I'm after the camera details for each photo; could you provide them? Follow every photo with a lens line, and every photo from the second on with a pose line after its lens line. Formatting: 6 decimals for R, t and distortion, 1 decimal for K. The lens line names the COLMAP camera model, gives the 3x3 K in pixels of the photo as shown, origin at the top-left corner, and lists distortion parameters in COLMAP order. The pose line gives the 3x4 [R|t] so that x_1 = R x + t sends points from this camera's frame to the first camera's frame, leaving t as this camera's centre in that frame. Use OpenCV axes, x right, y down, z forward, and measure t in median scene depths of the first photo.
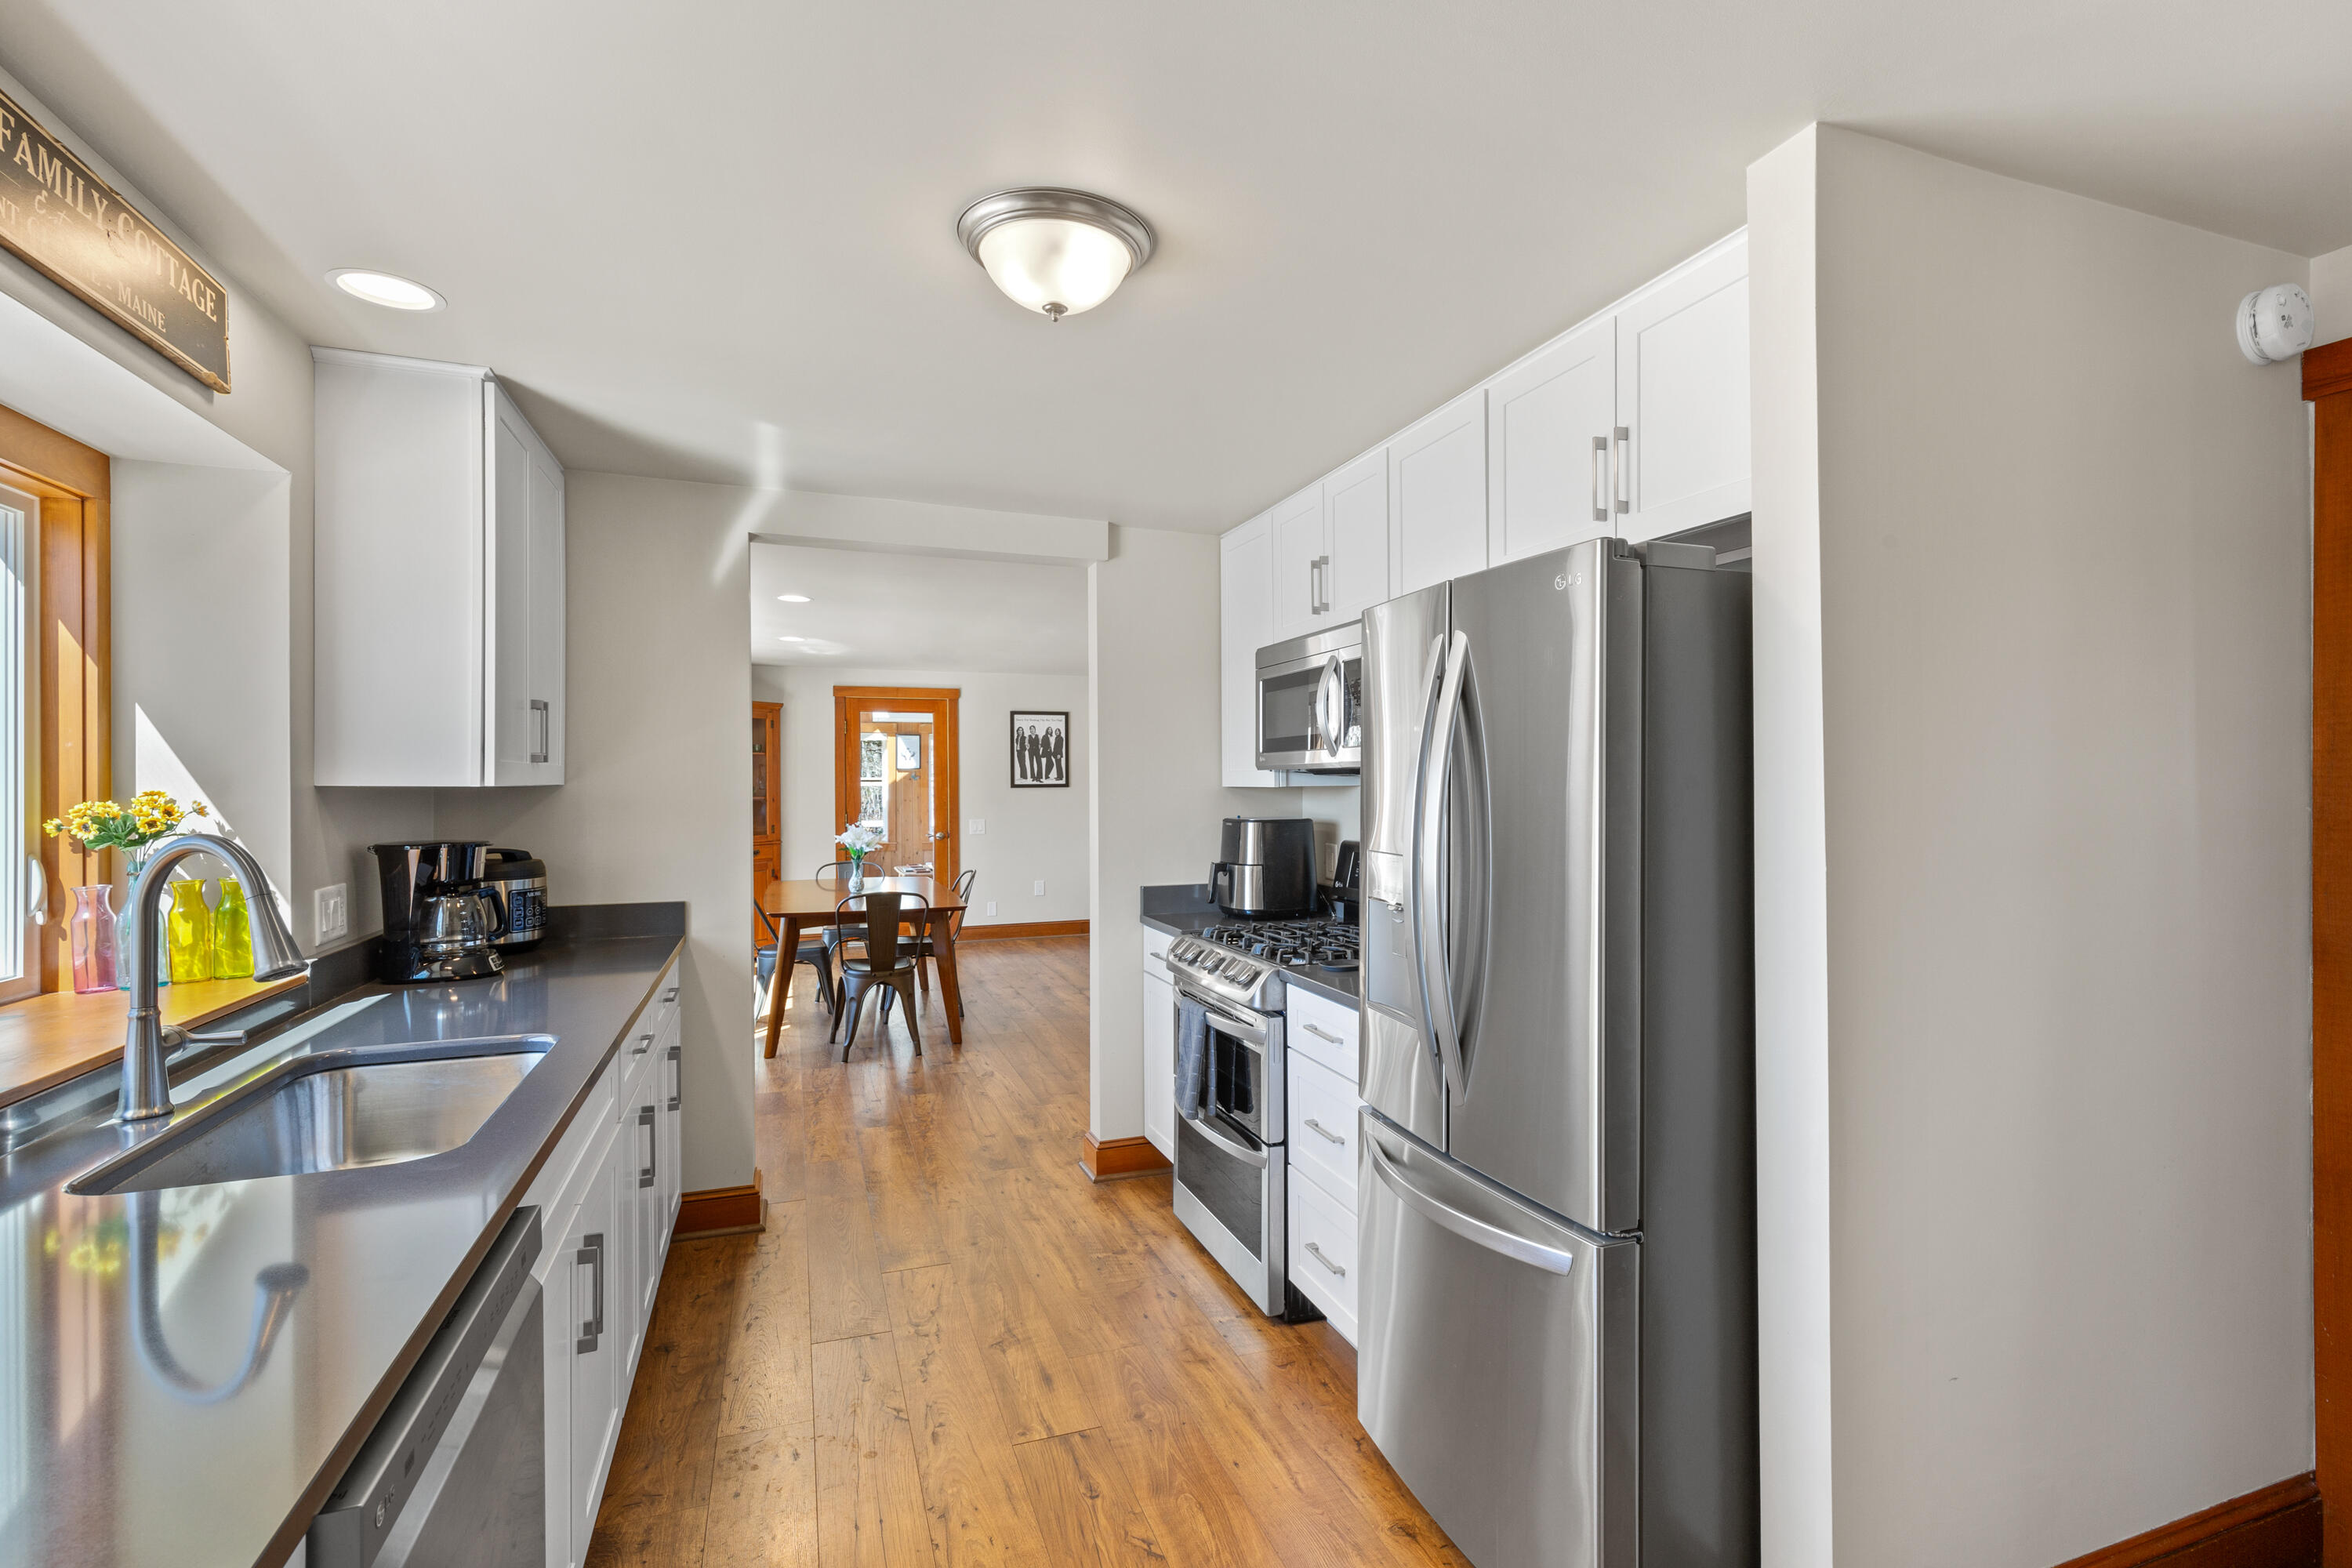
lens RADIAL K [[1114.8, 0, 1226.8], [0, 1114.8, 783.7], [0, 0, 1]] dist [0.009277, -0.000866]
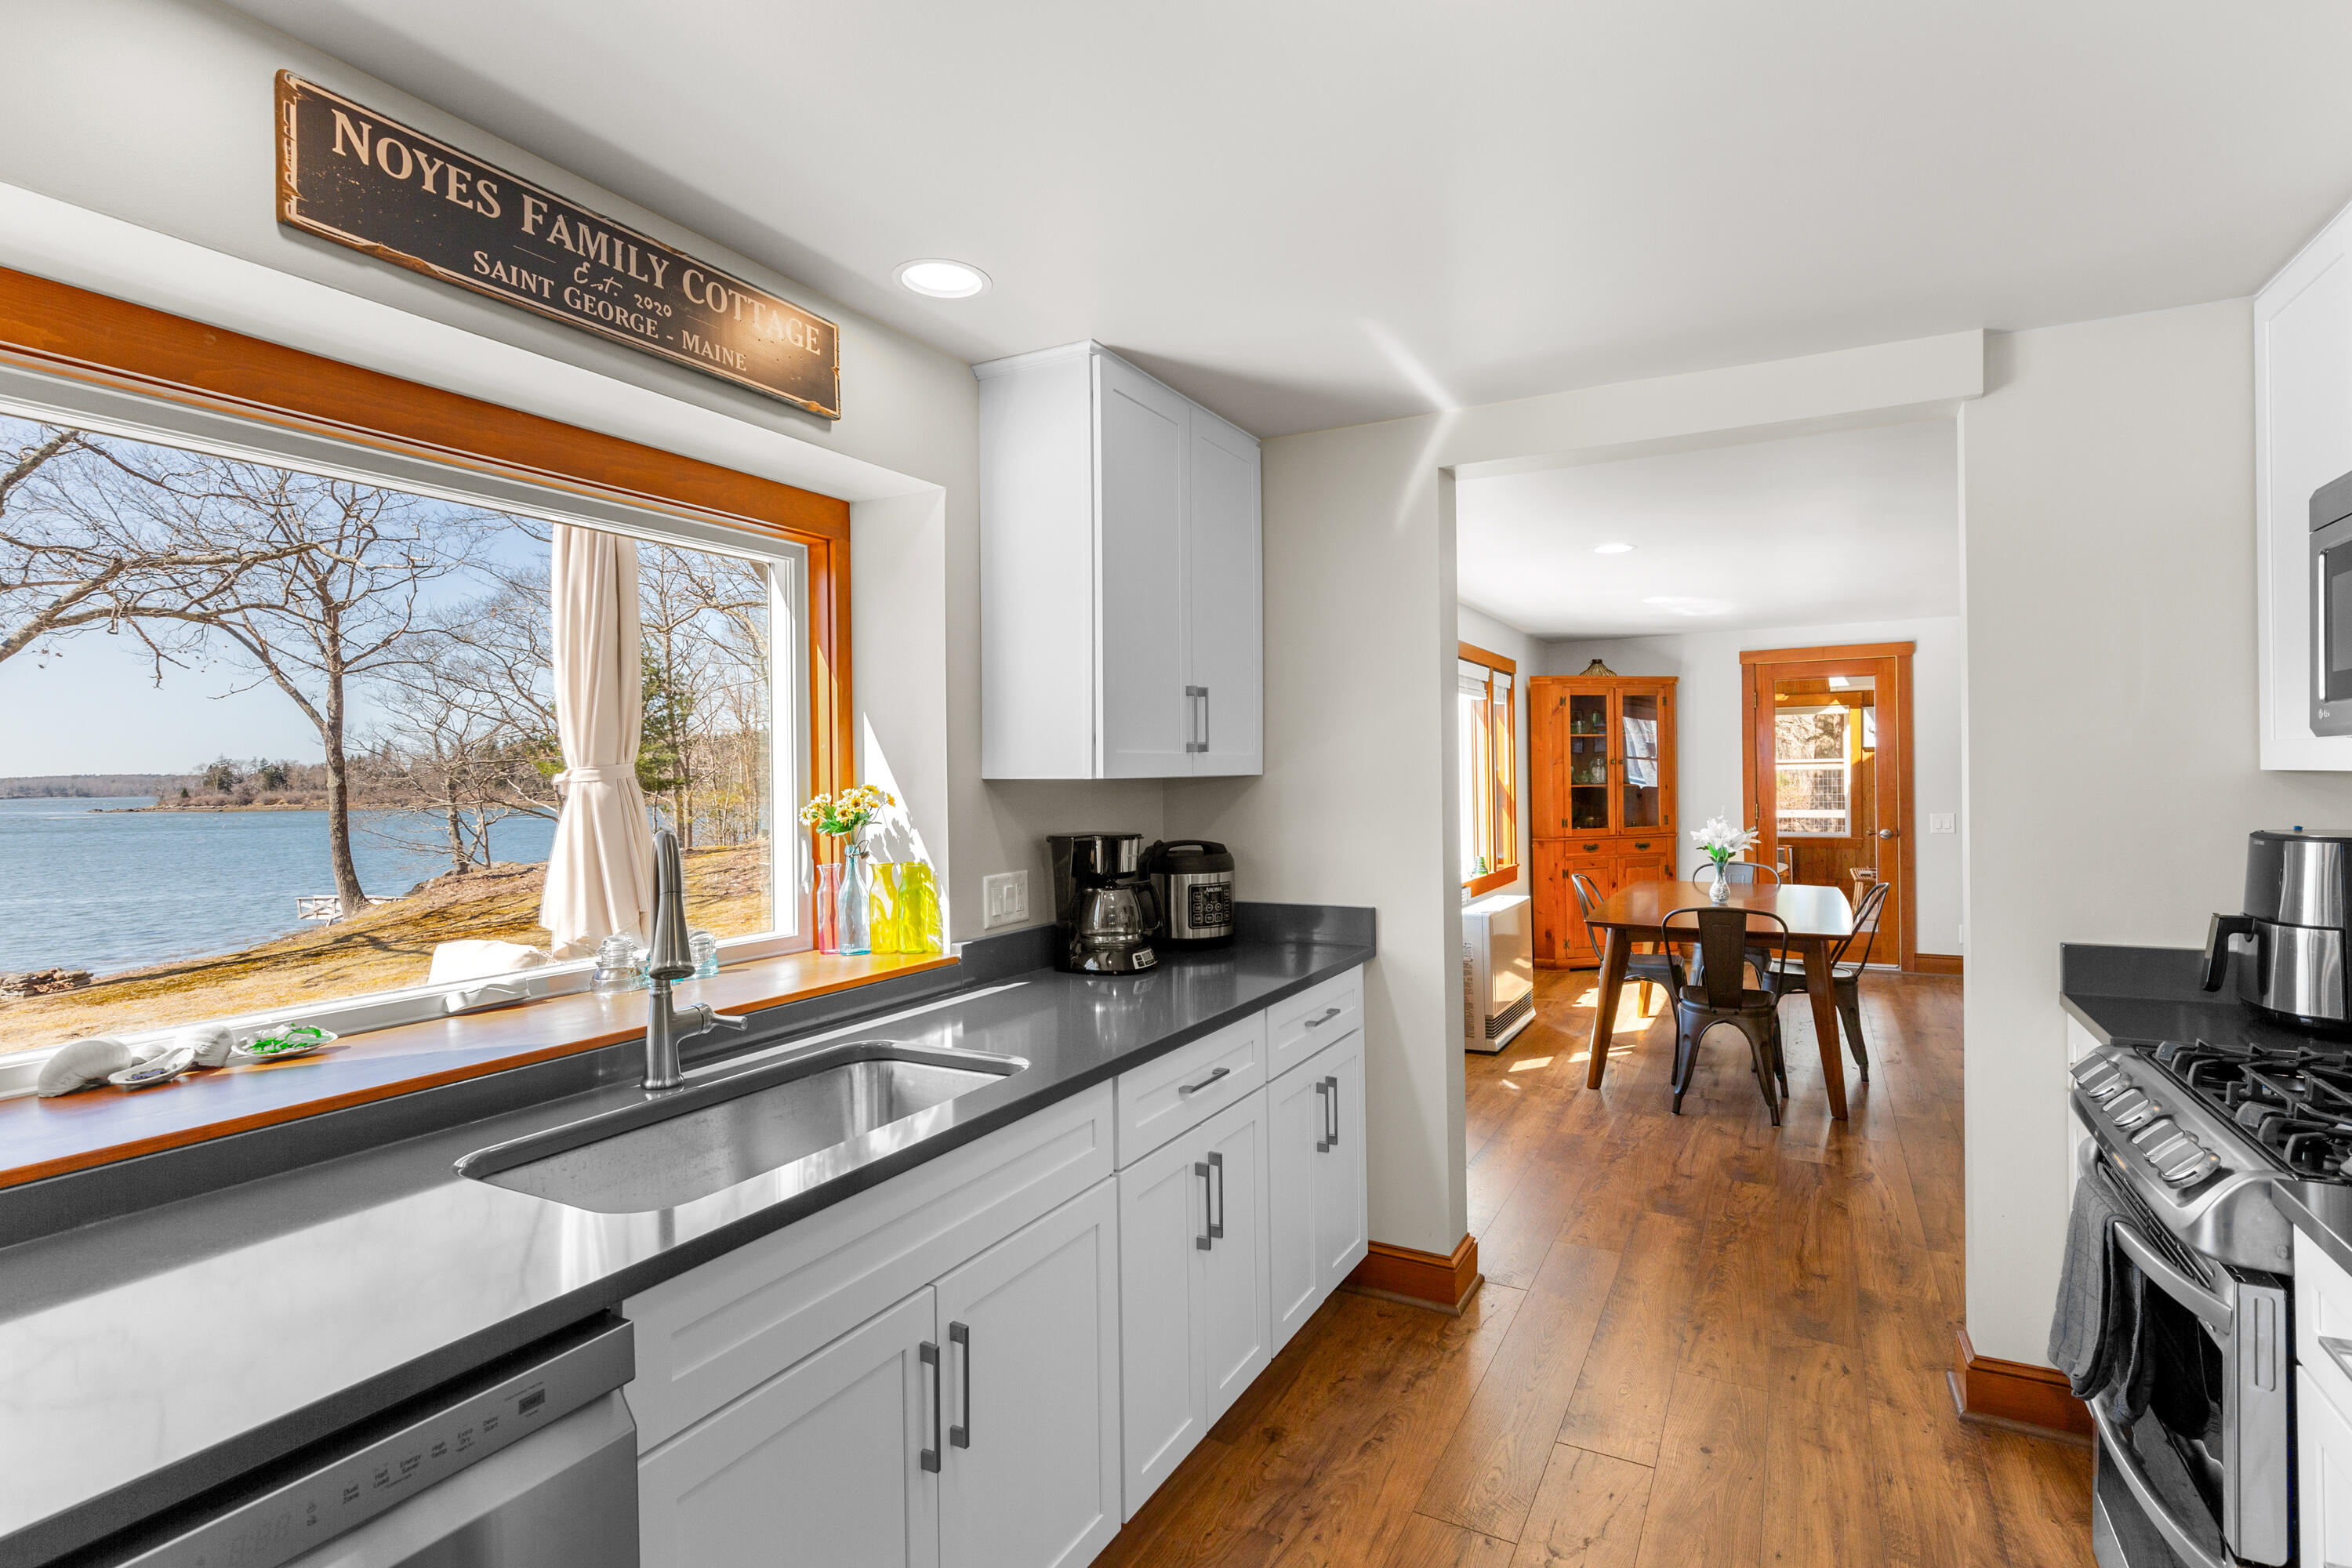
lens RADIAL K [[1147.0, 0, 1174.6], [0, 1147.0, 780.1], [0, 0, 1]] dist [0.000472, 0.000058]
pose [[0.643435, -0.001035, -0.765500, 0.104751], [0.009847, 0.999928, 0.006925, -0.001964], [0.765437, -0.011994, 0.643399, 0.329939]]
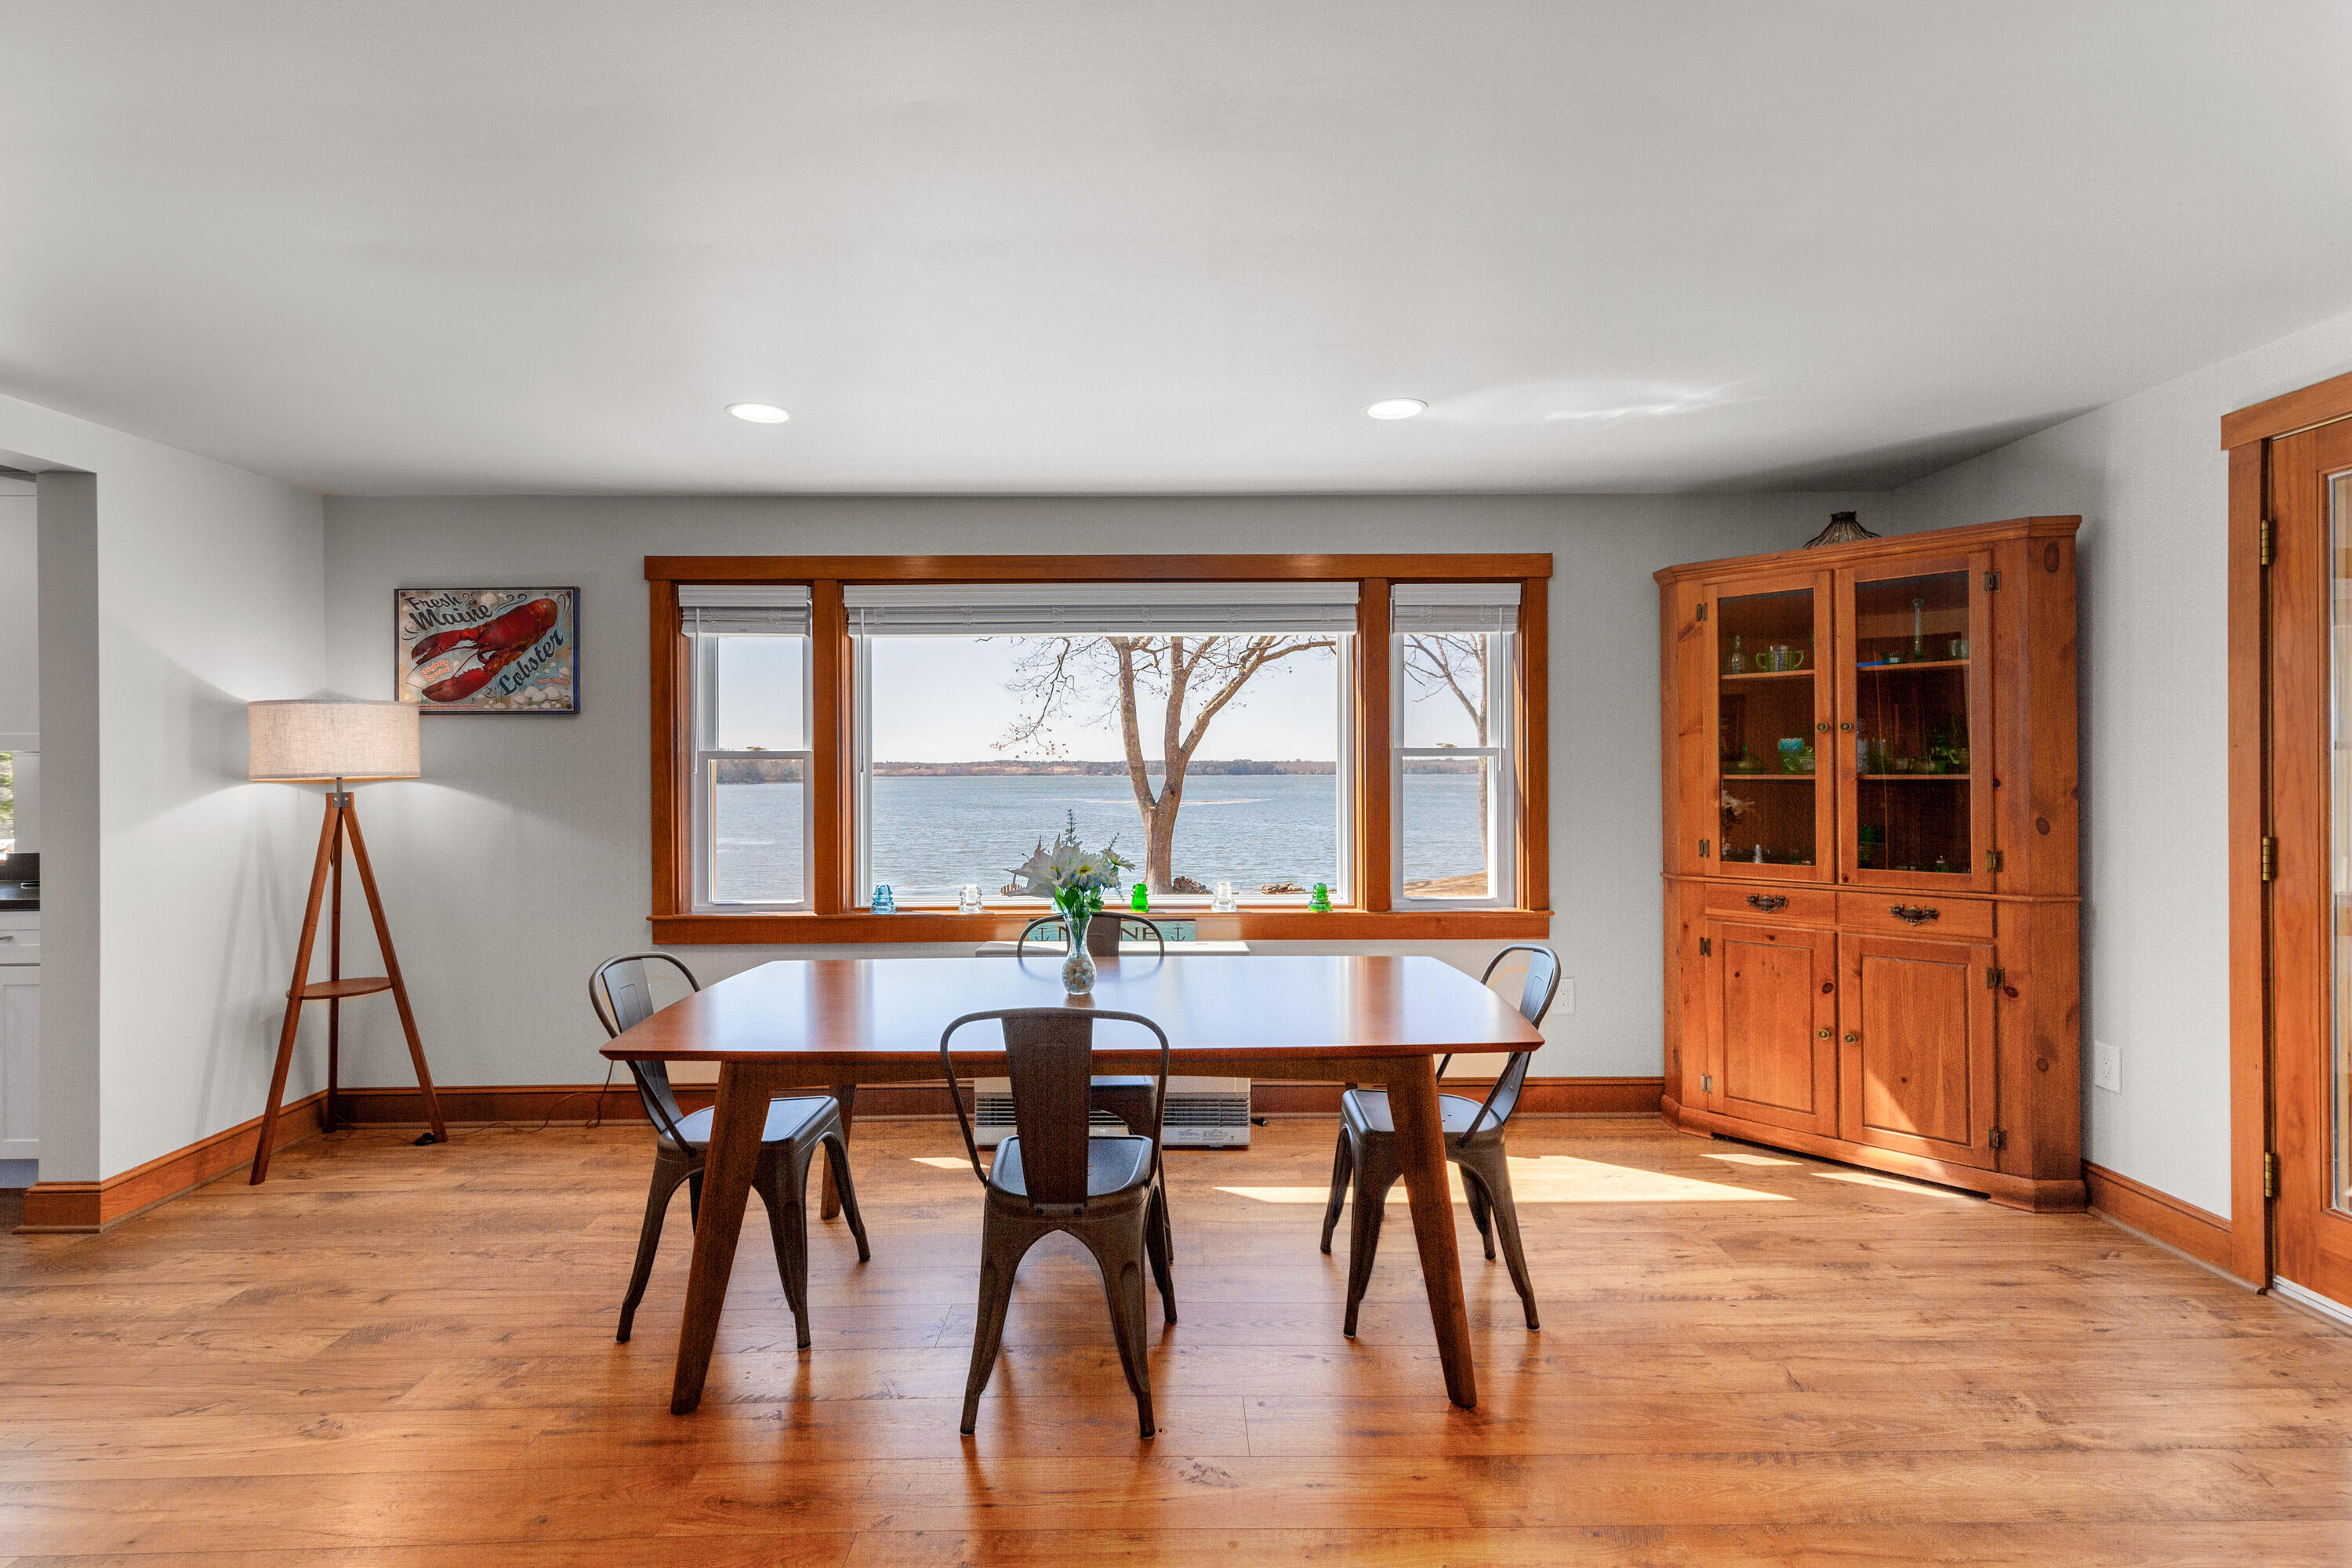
lens RADIAL K [[1068.2, 0, 1189.7], [0, 1068.2, 757.6], [0, 0, 1]] dist [0.011140, -0.001496]
pose [[-0.360188, -0.001045, -0.932879, 0.079428], [0.005882, 0.999977, -0.003391, 0.016565], [0.932861, -0.006709, -0.360173, 2.428240]]
